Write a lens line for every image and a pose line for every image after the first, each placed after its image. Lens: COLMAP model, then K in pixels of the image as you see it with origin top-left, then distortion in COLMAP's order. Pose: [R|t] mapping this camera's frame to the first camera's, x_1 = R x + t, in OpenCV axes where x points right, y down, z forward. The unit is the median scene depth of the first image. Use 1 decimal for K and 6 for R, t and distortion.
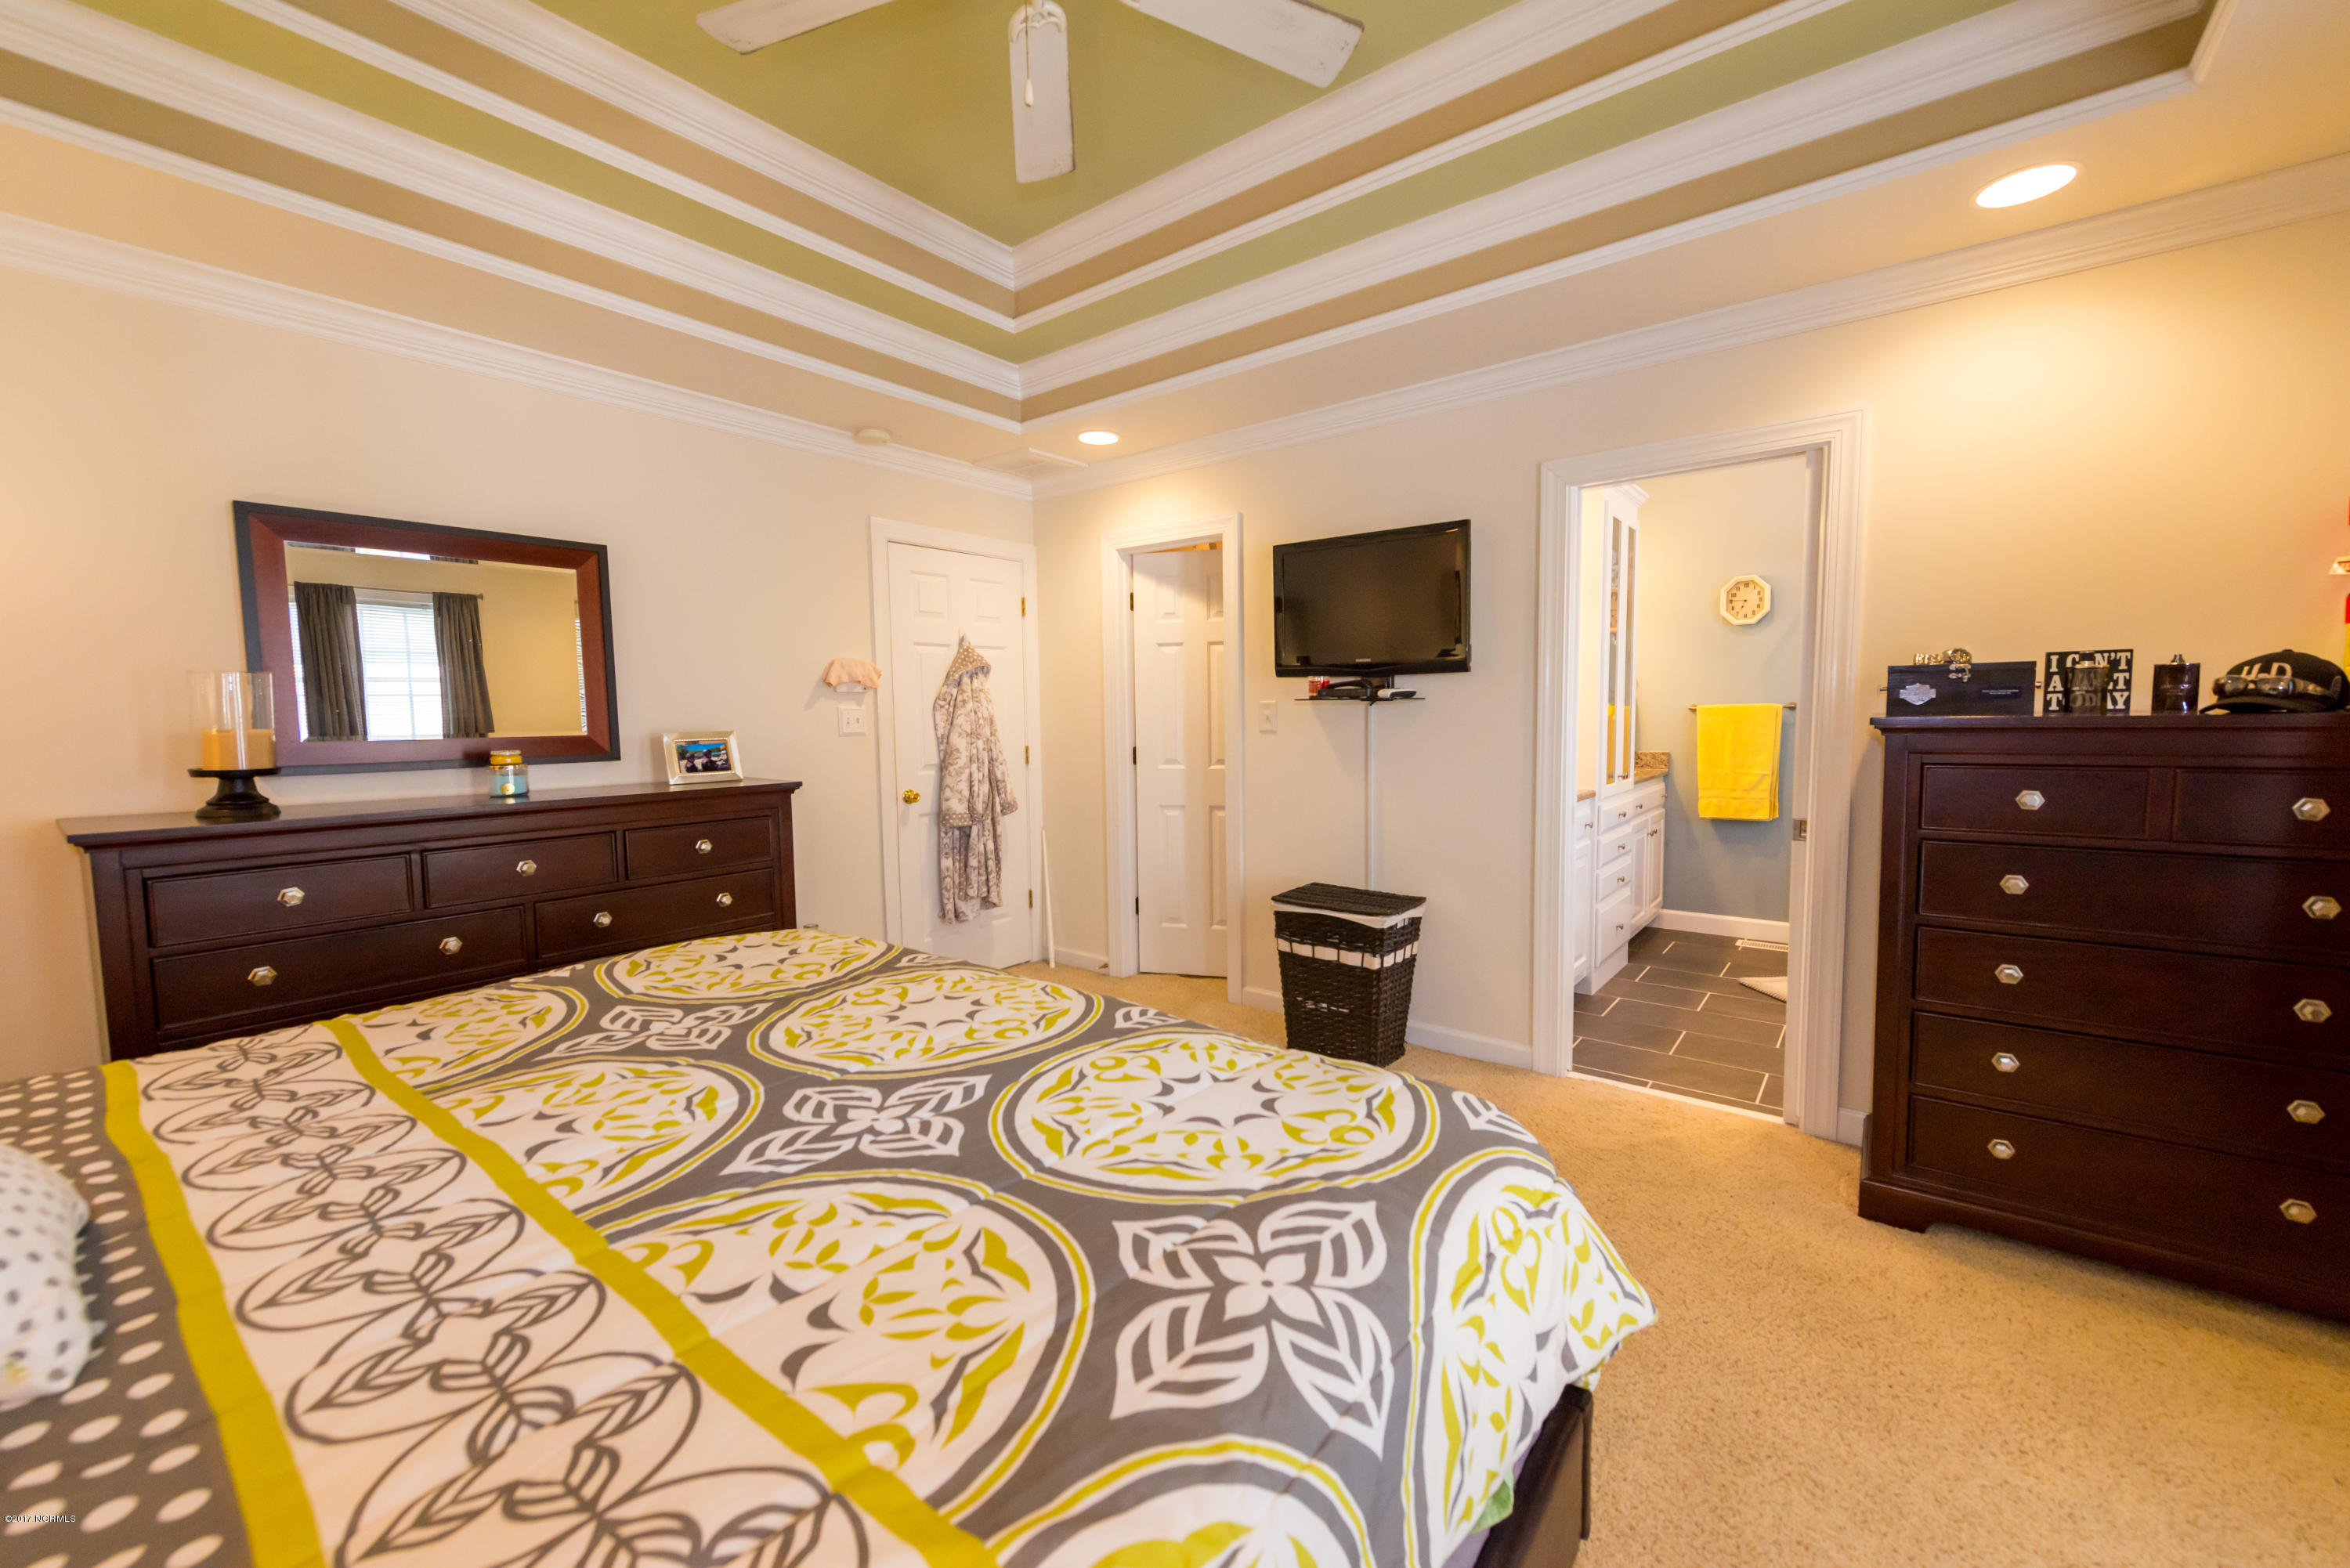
lens RADIAL K [[921.1, 0, 1161.2], [0, 921.1, 780.6], [0, 0, 1]] dist [-0.000686, -0.000443]
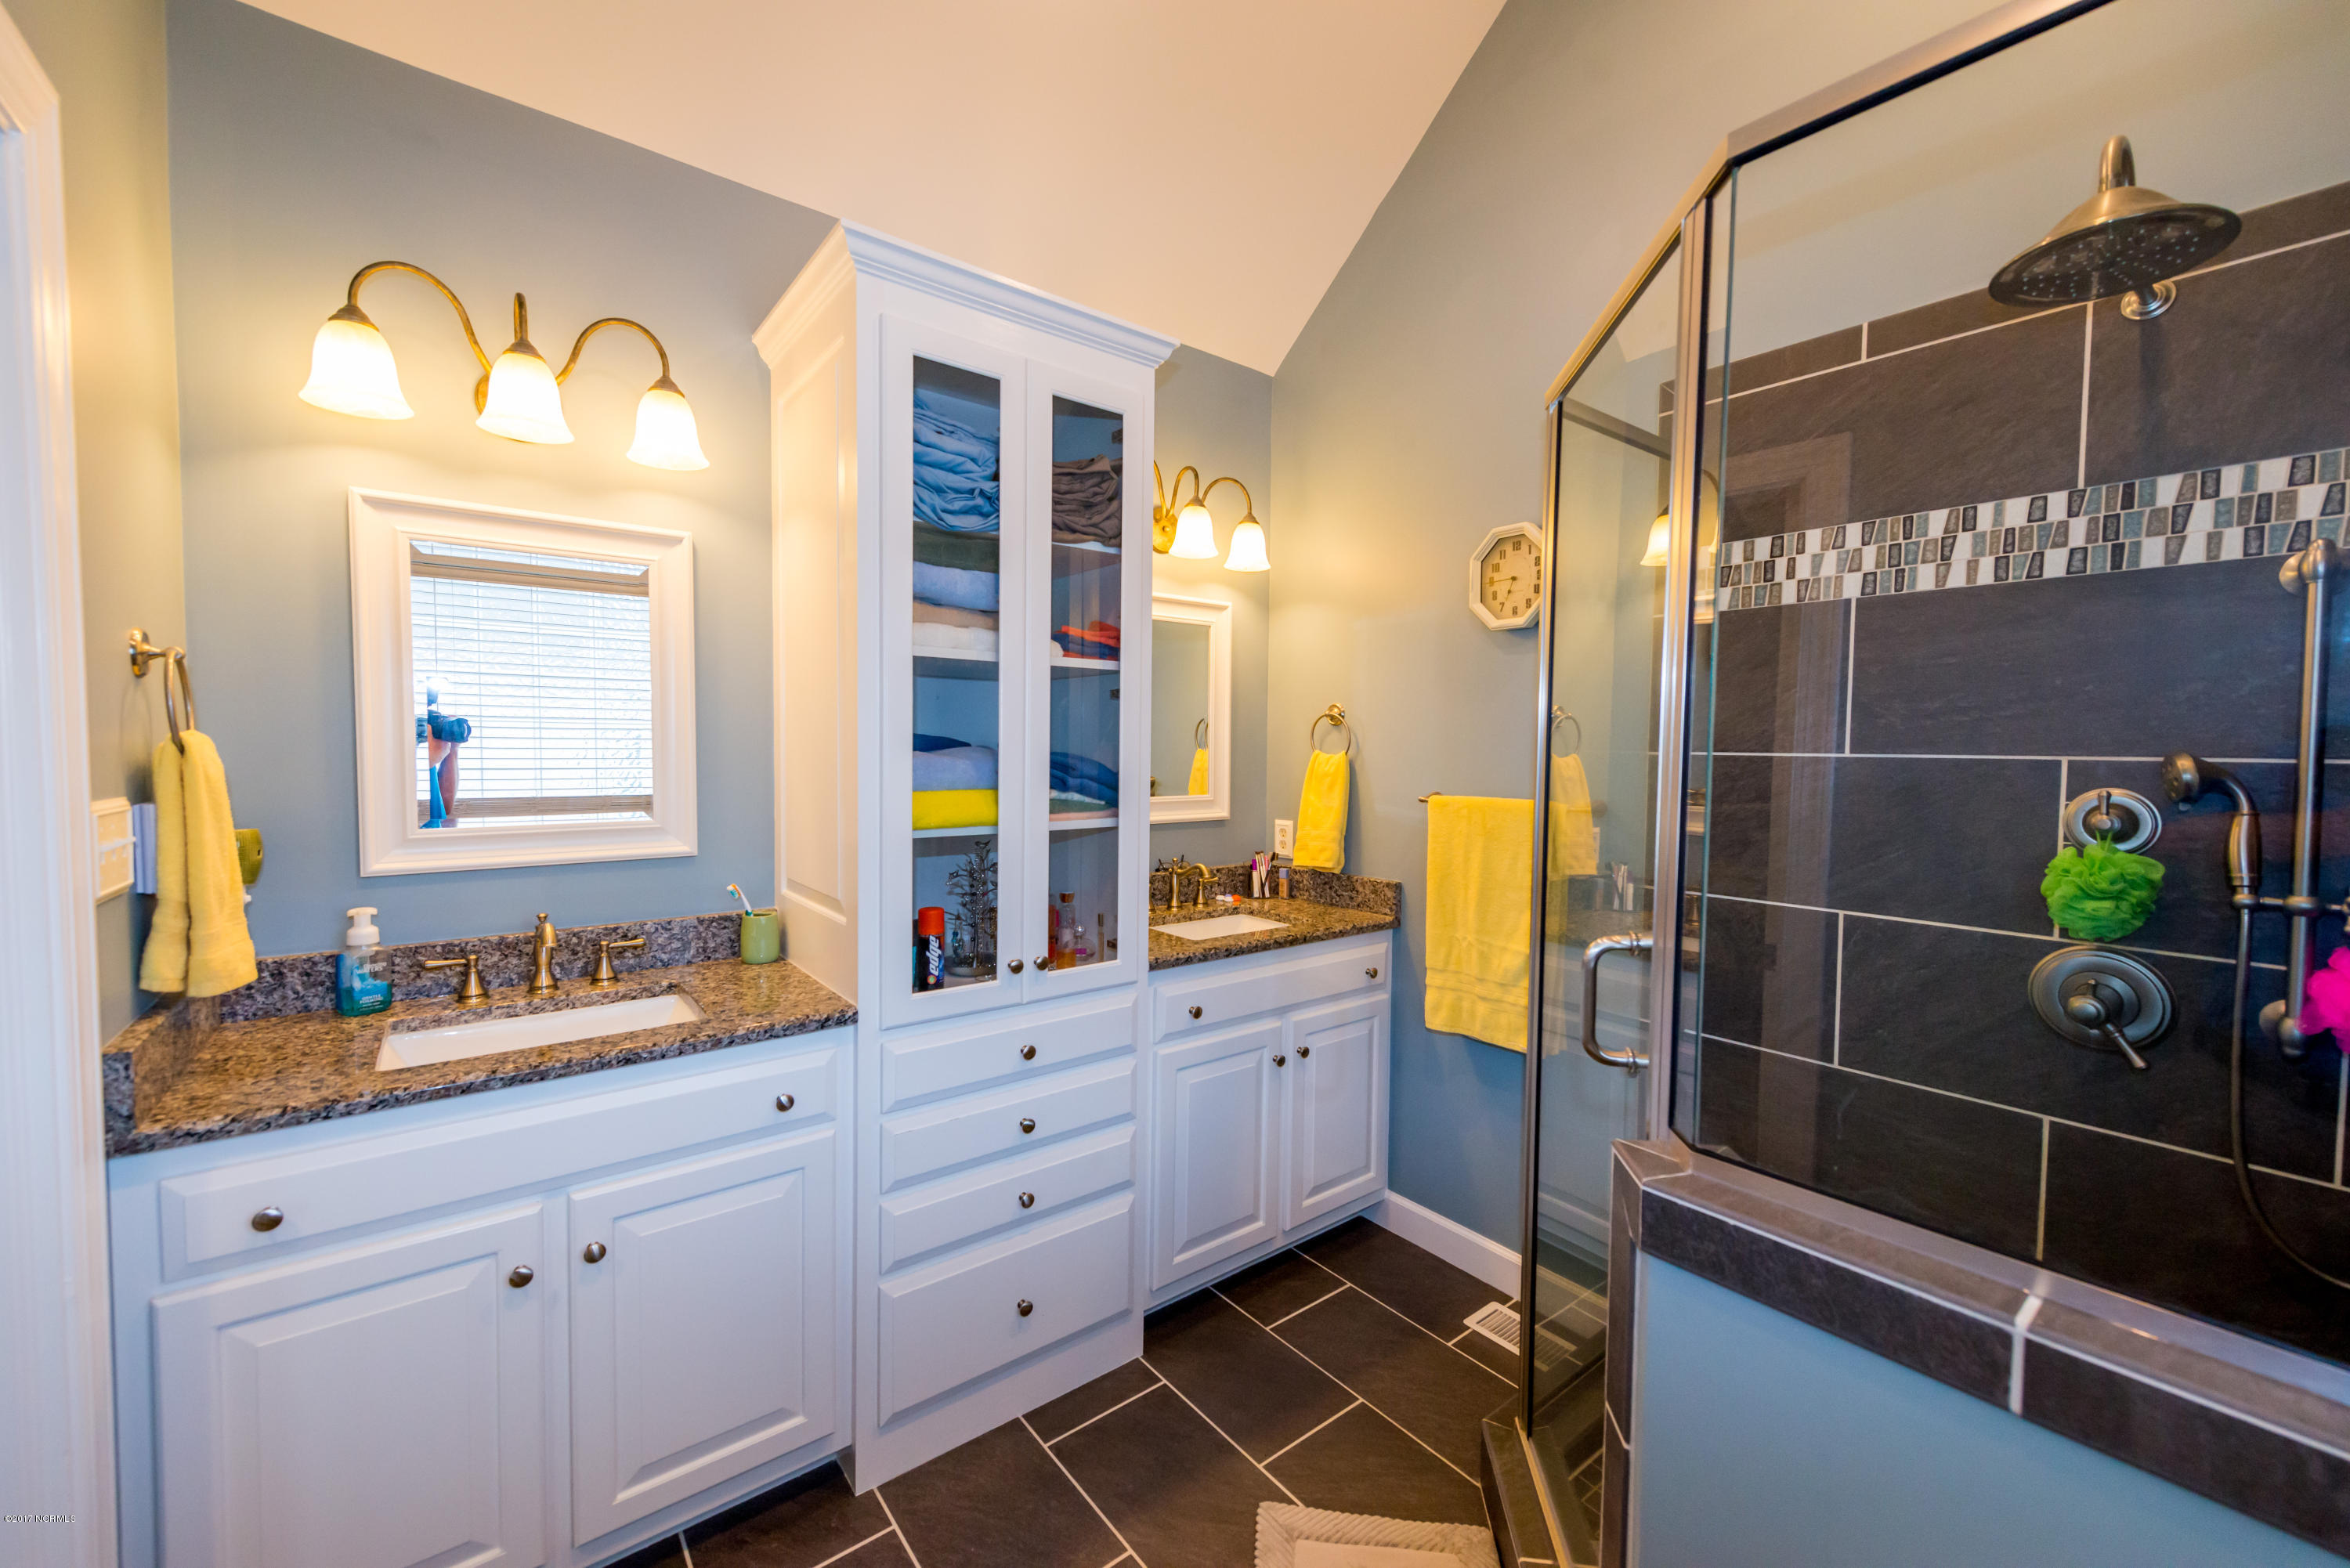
lens RADIAL K [[921.1, 0, 1161.2], [0, 921.1, 780.6], [0, 0, 1]] dist [-0.000686, -0.000443]
pose [[0.971114, 0.031106, -0.236580, 0.570748], [-0.038380, 0.998920, -0.026201, -0.072439], [0.235509, 0.034524, 0.971259, 0.500502]]
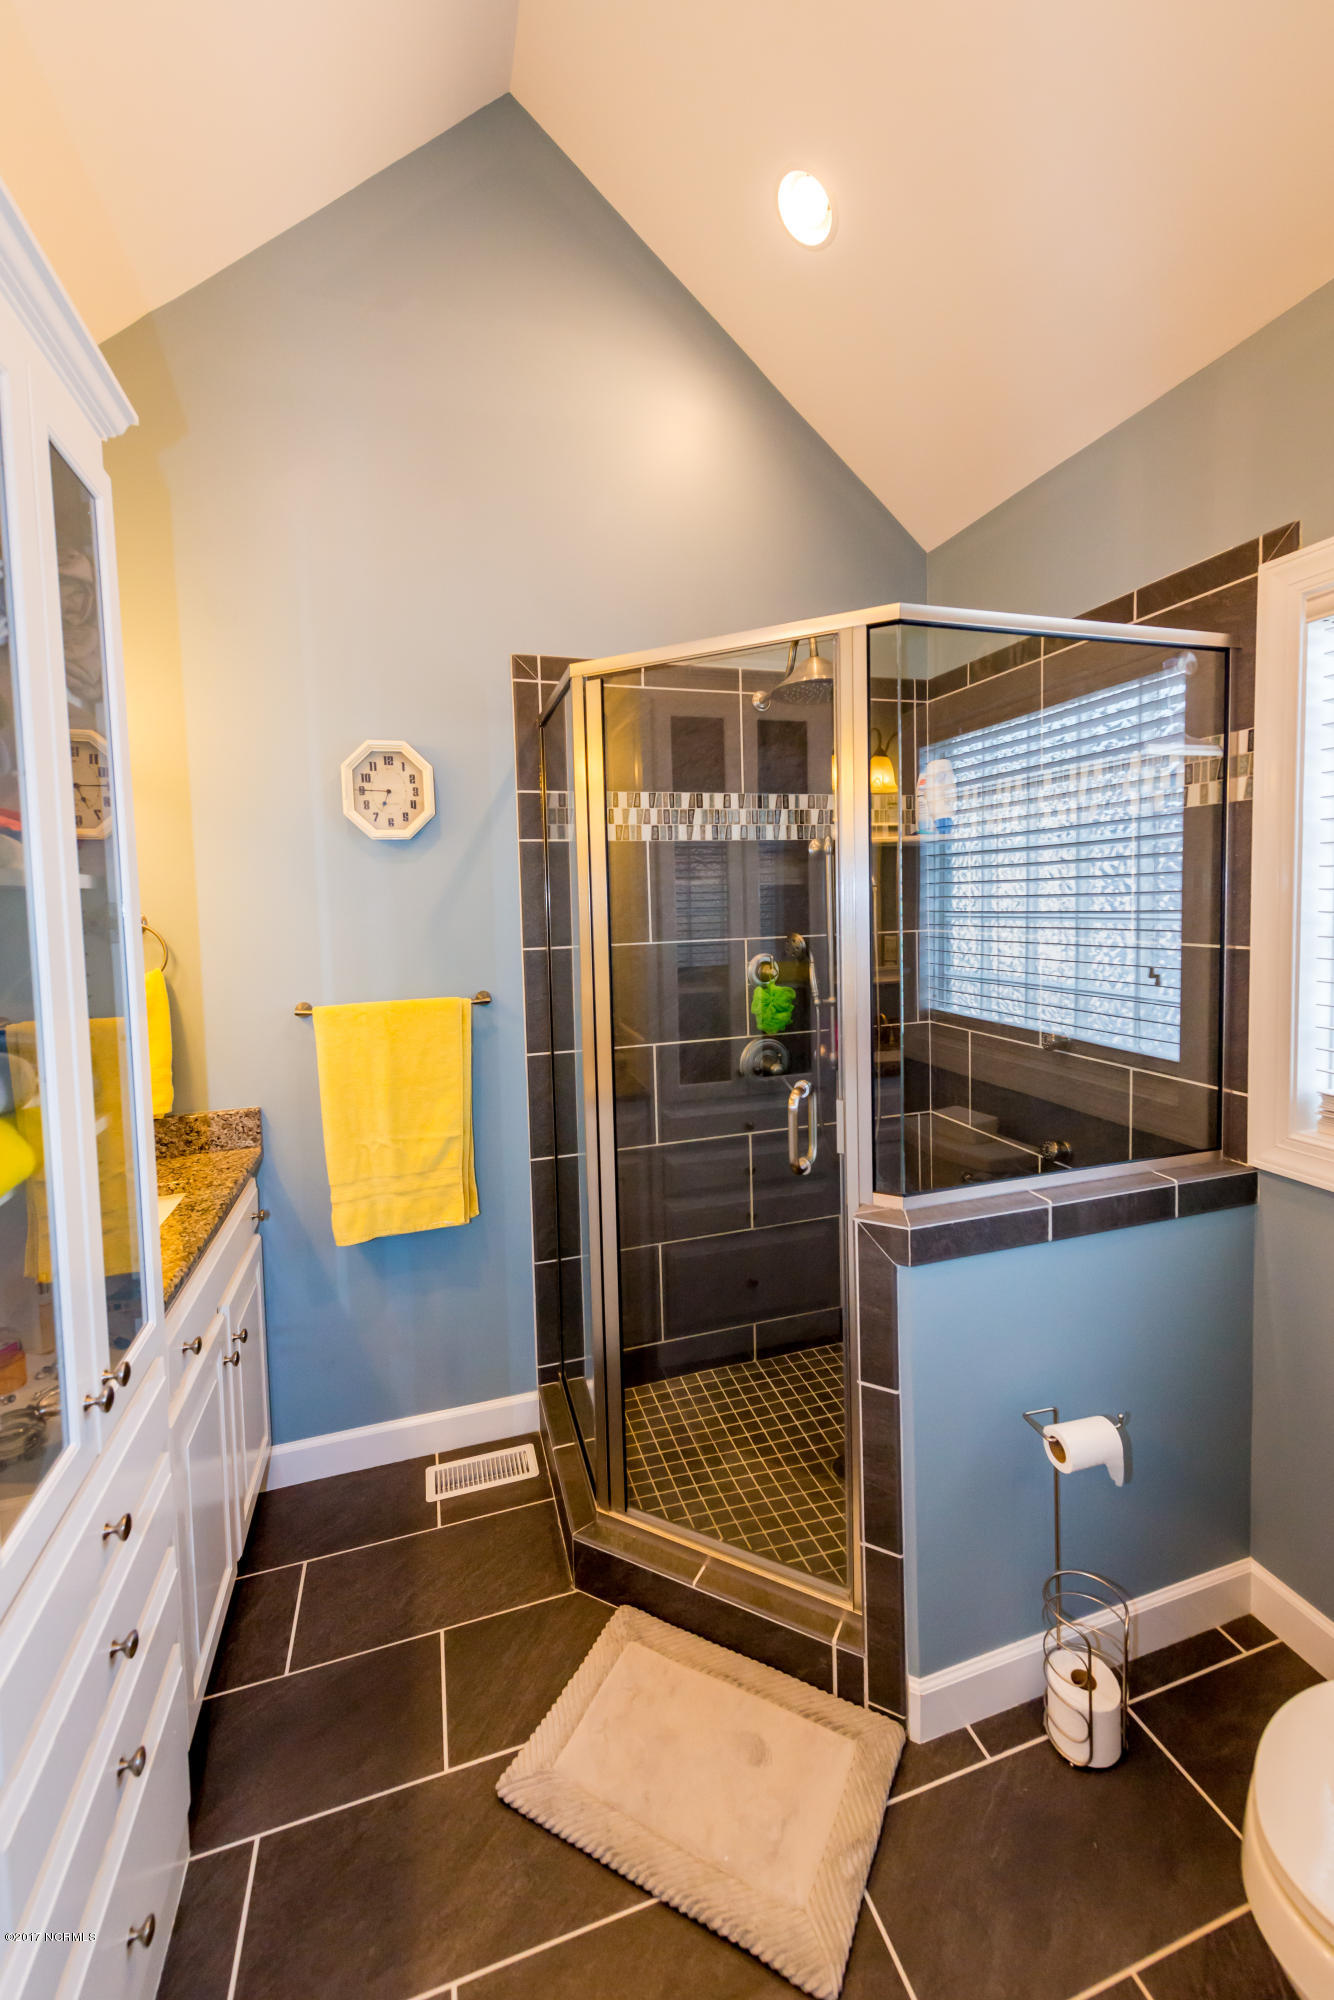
lens RADIAL K [[829.4, 0, 708.7], [0, 829.4, 940.0], [0, 0, 1]] dist [0.001137, -0.004515]
pose [[0.537770, -0.046220, 0.841824, 0.345222], [0.077856, 0.996952, 0.005002, -0.103903], [-0.839489, 0.062851, 0.539729, 0.615539]]
